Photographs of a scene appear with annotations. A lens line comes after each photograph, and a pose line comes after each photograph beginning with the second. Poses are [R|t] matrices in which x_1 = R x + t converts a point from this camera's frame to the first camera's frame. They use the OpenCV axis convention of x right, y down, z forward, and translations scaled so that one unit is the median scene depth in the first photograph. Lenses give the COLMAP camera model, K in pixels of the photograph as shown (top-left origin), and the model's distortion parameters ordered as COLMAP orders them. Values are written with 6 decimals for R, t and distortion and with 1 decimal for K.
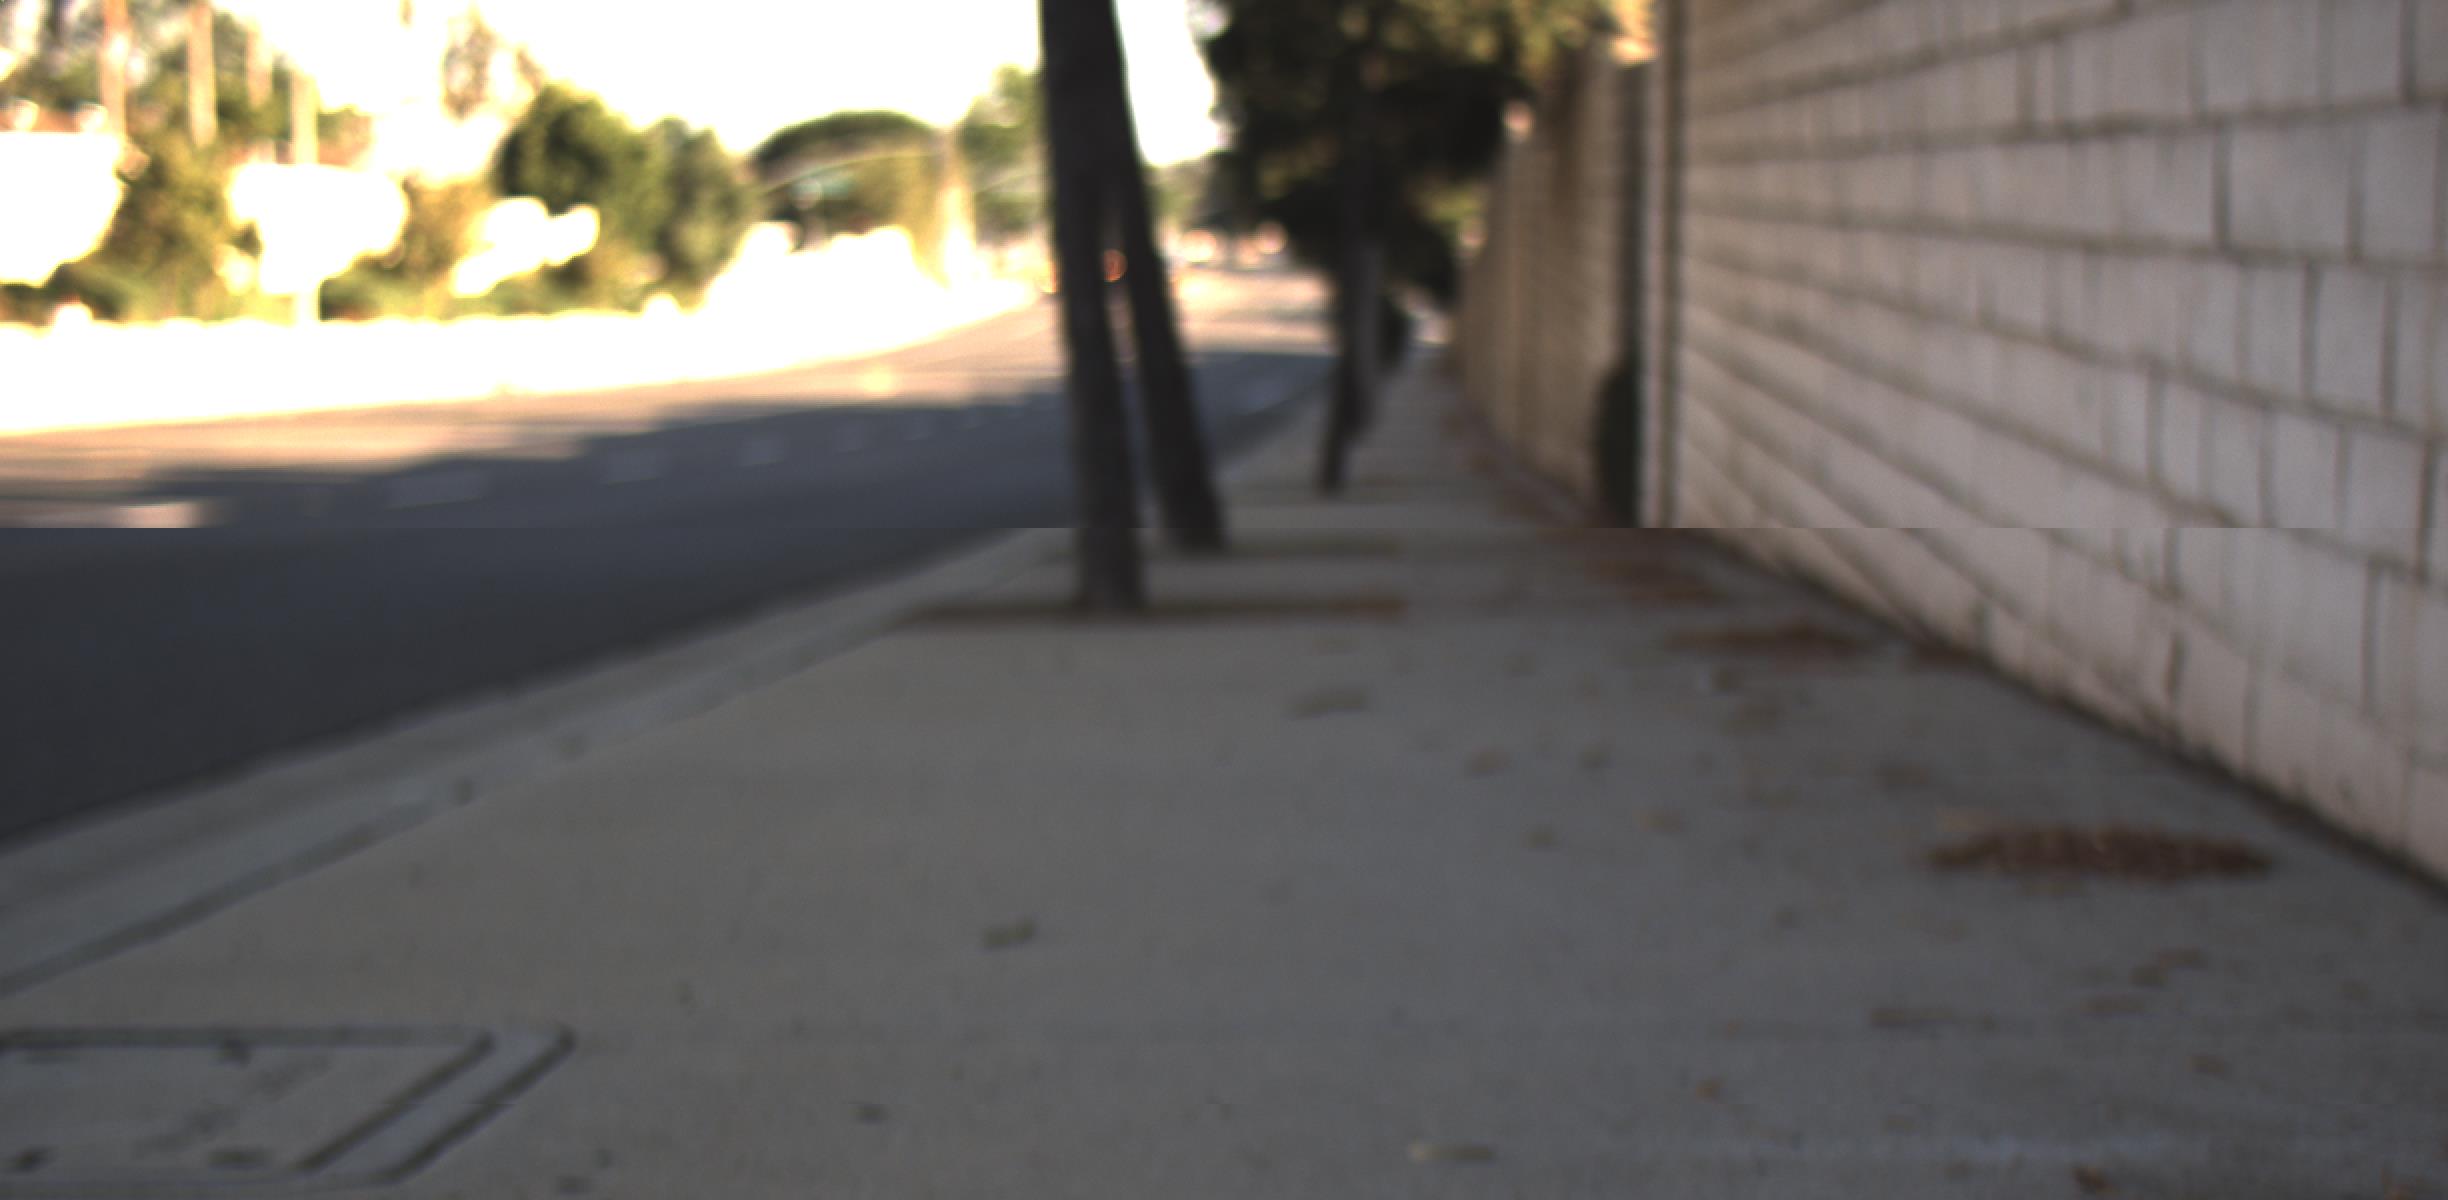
lens RADIAL K [[4155.1, 0, 1218.6], [0, 4155.1, 749.9], [0, 0, 1]] dist [-0.032349, 0.237878]
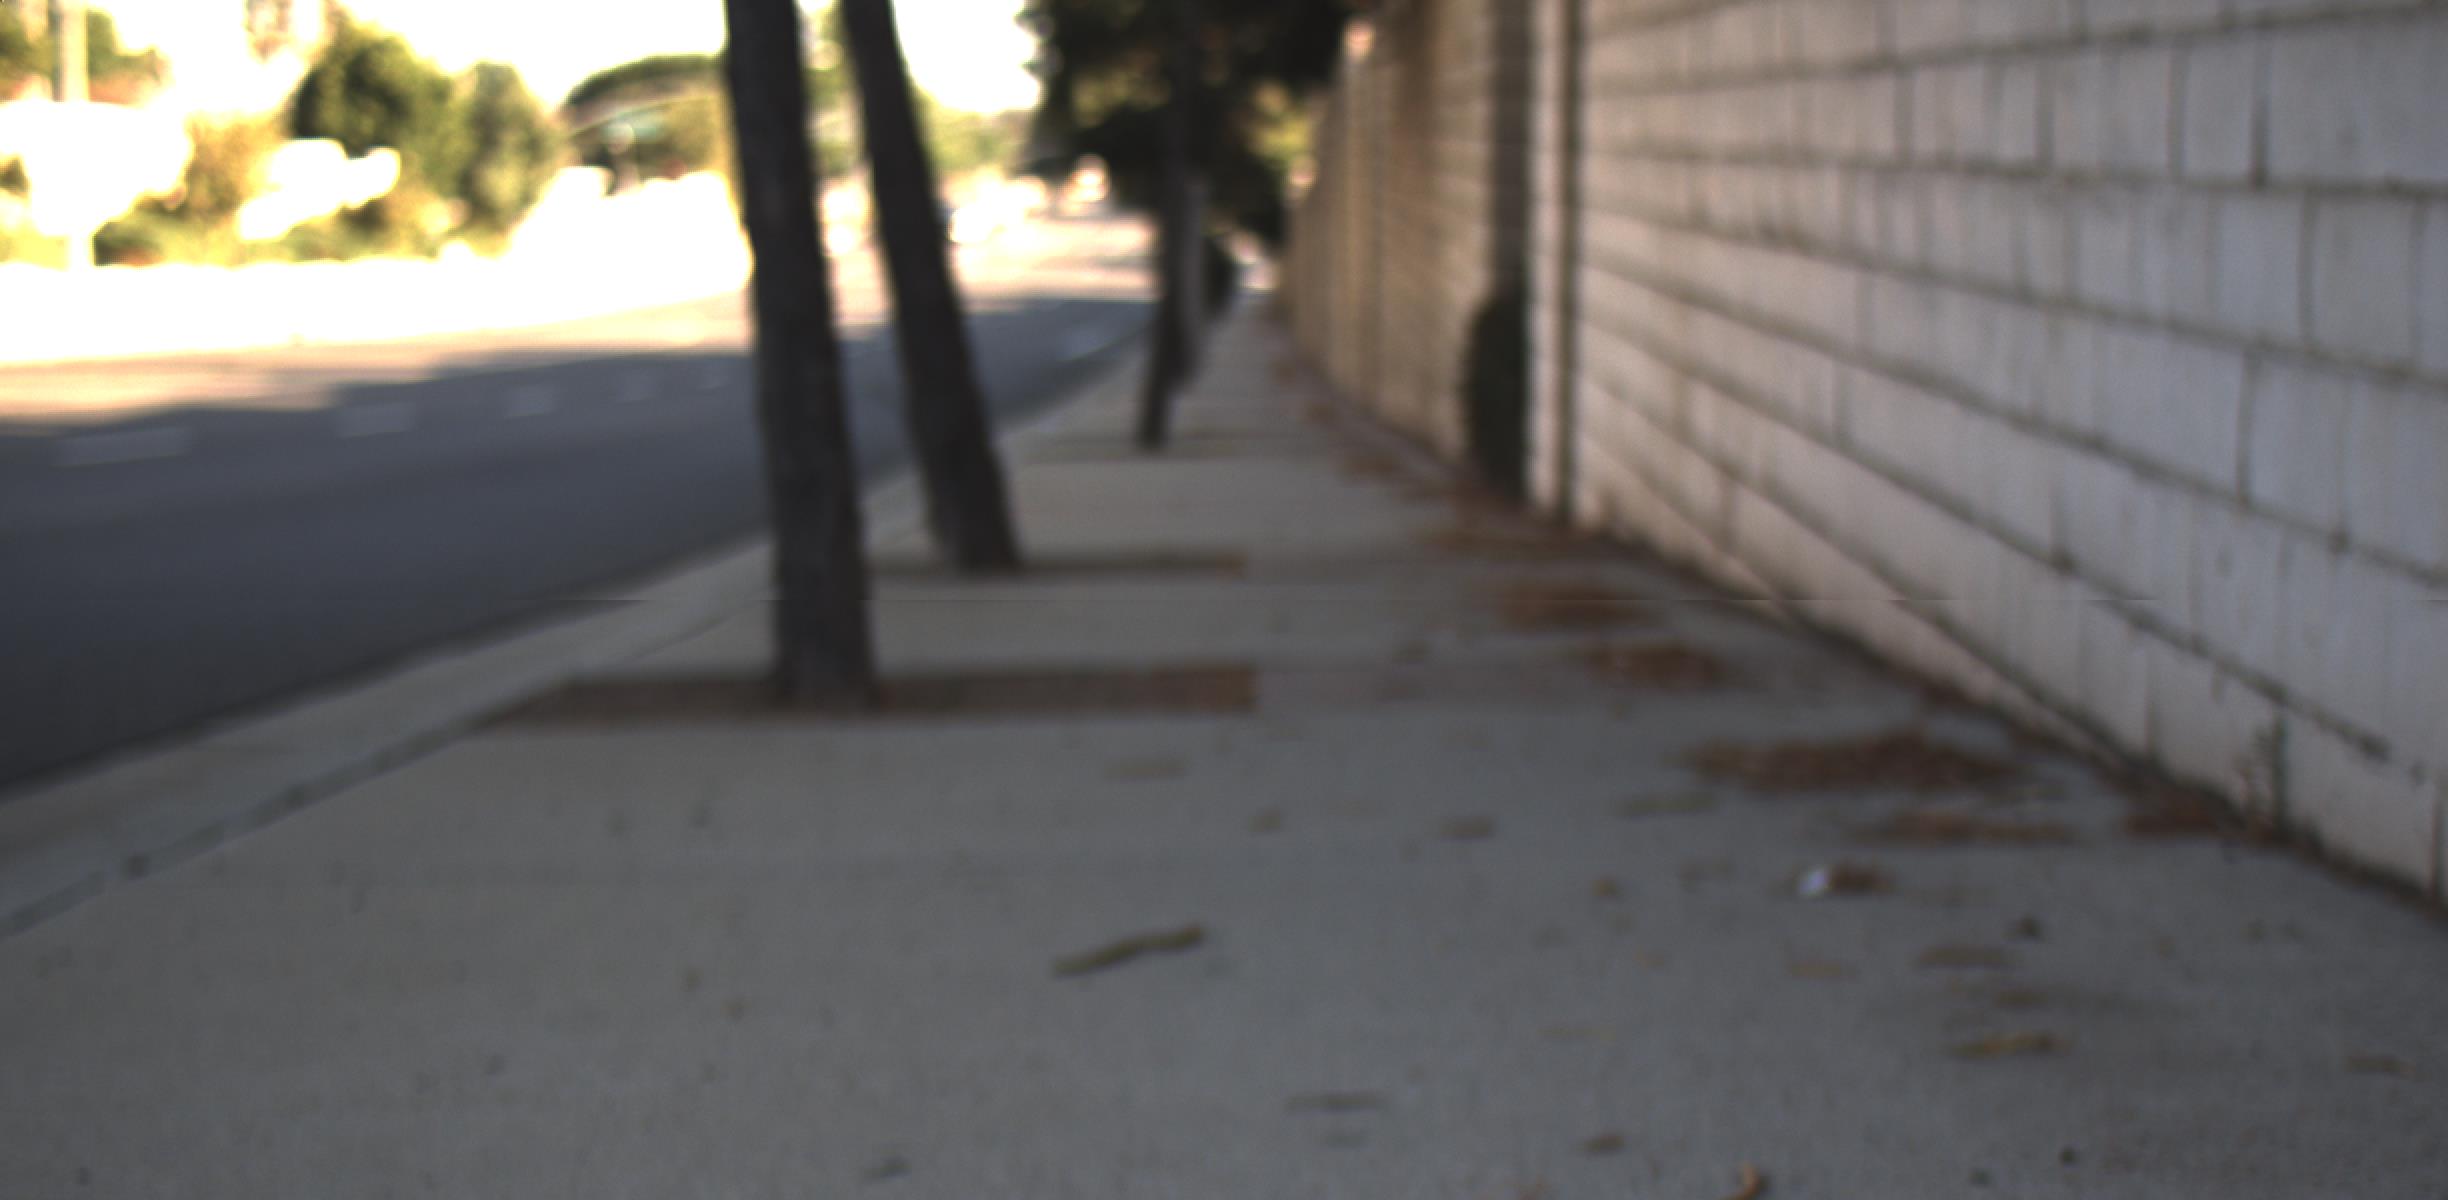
lens RADIAL K [[4155.1, 0, 1218.6], [0, 4155.1, 749.9], [0, 0, 1]] dist [-0.032349, 0.237878]
pose [[0.999119, -0.004591, 0.041711, 0.001528], [0.004088, 0.999918, 0.012137, -0.003270], [-0.041763, -0.011956, 0.999056, 0.045224]]
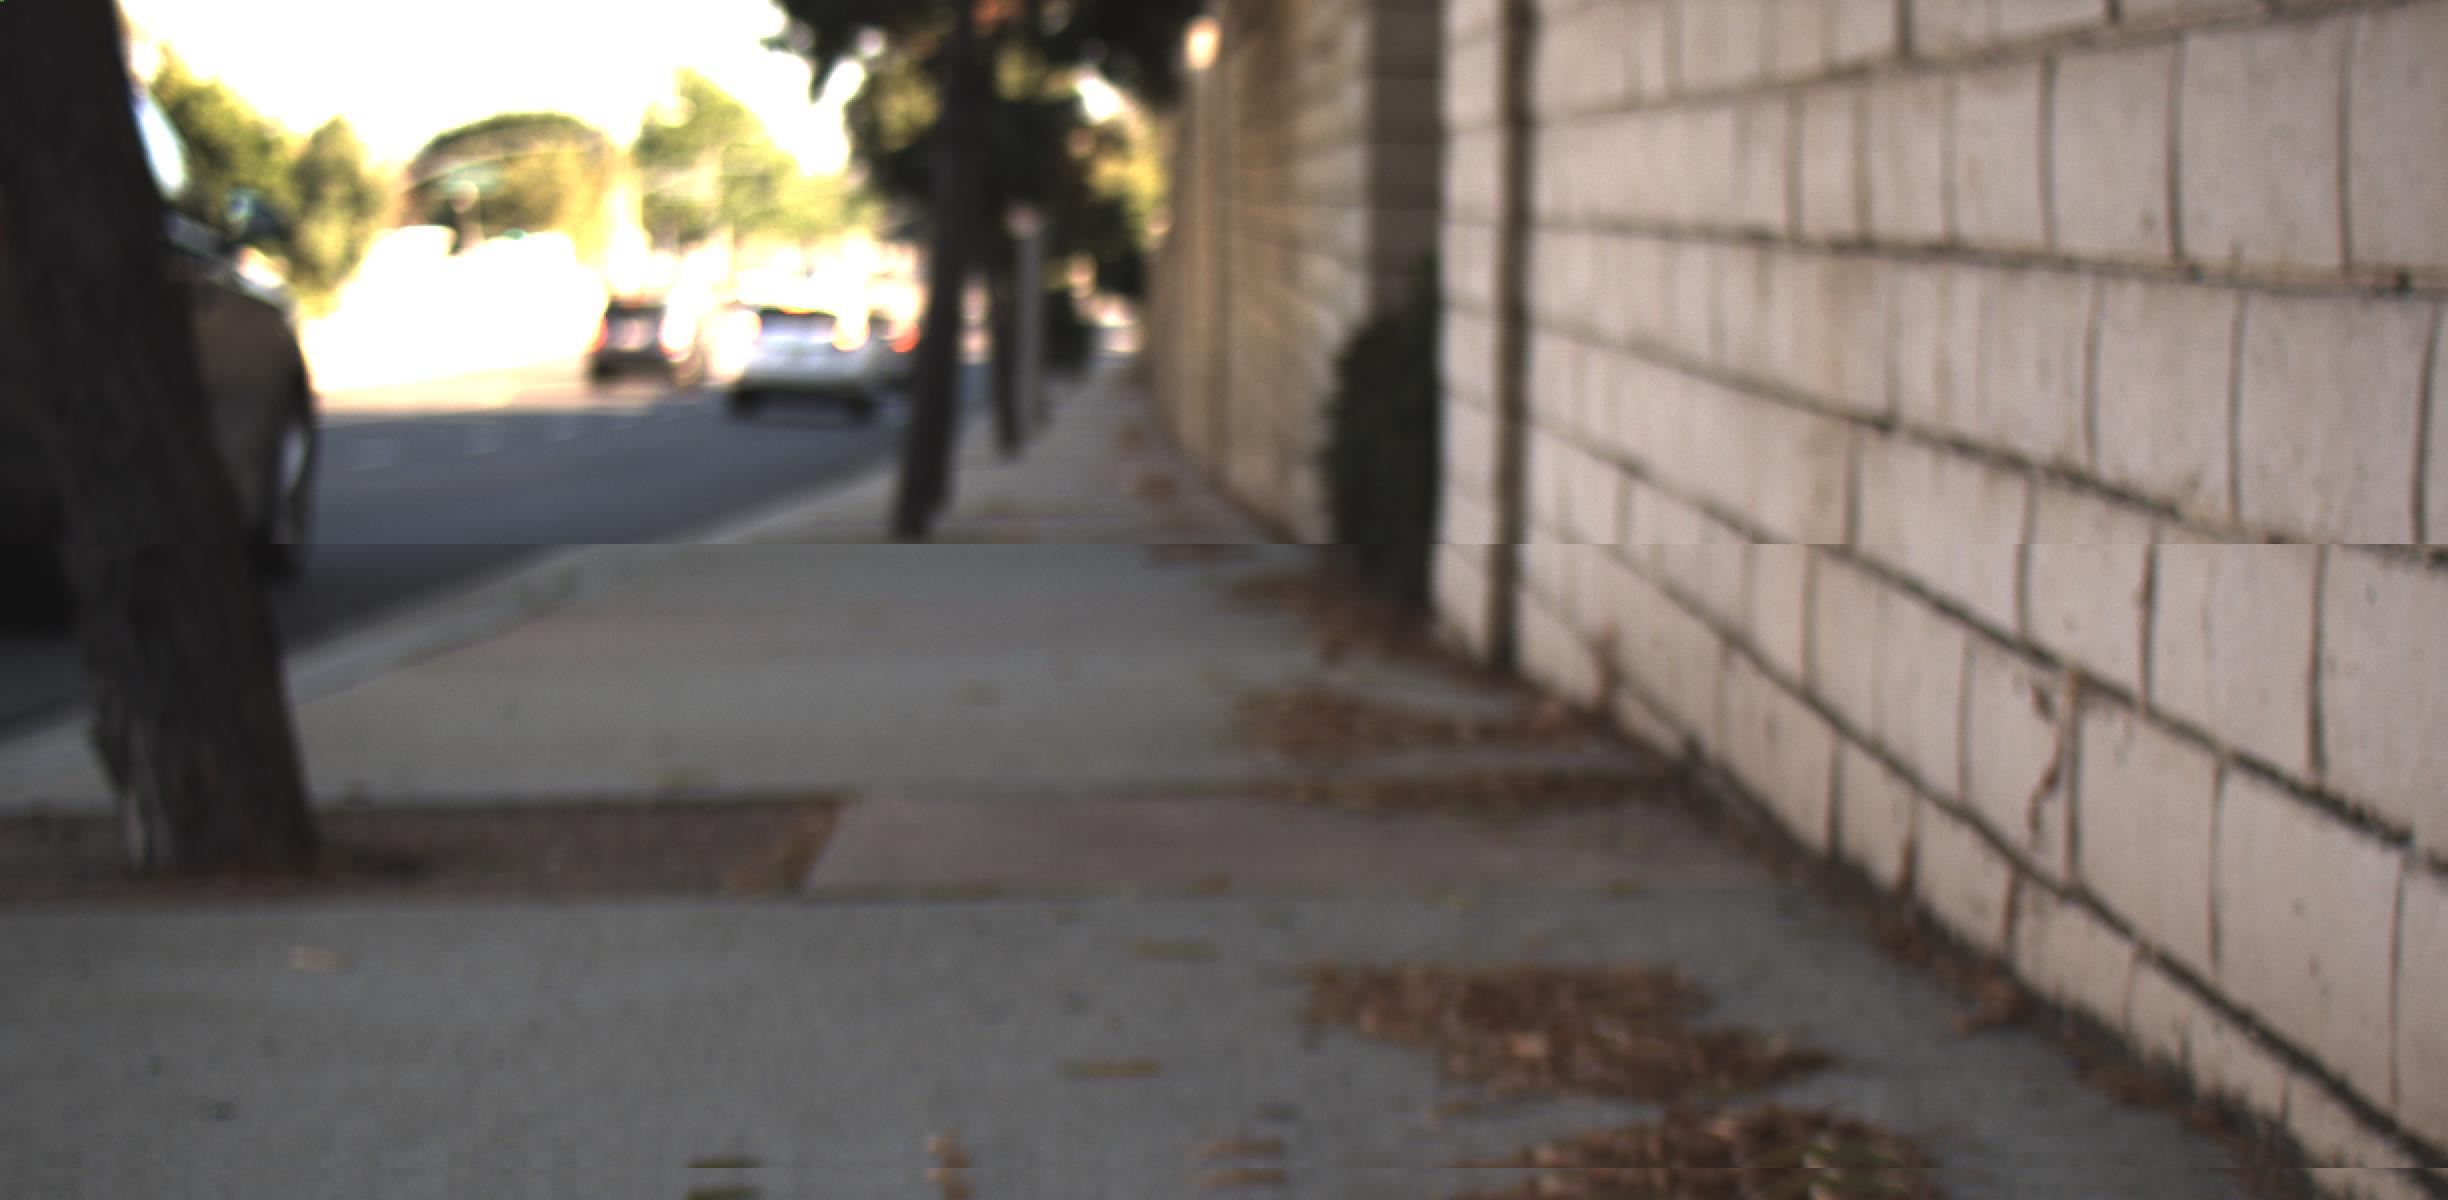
lens RADIAL K [[4155.1, 0, 1218.6], [0, 4155.1, 749.9], [0, 0, 1]] dist [-0.032349, 0.237878]
pose [[0.997360, -0.007097, 0.072274, 0.010002], [0.007339, 0.999968, -0.003094, -0.009689], [-0.072250, 0.003617, 0.997380, 0.127511]]
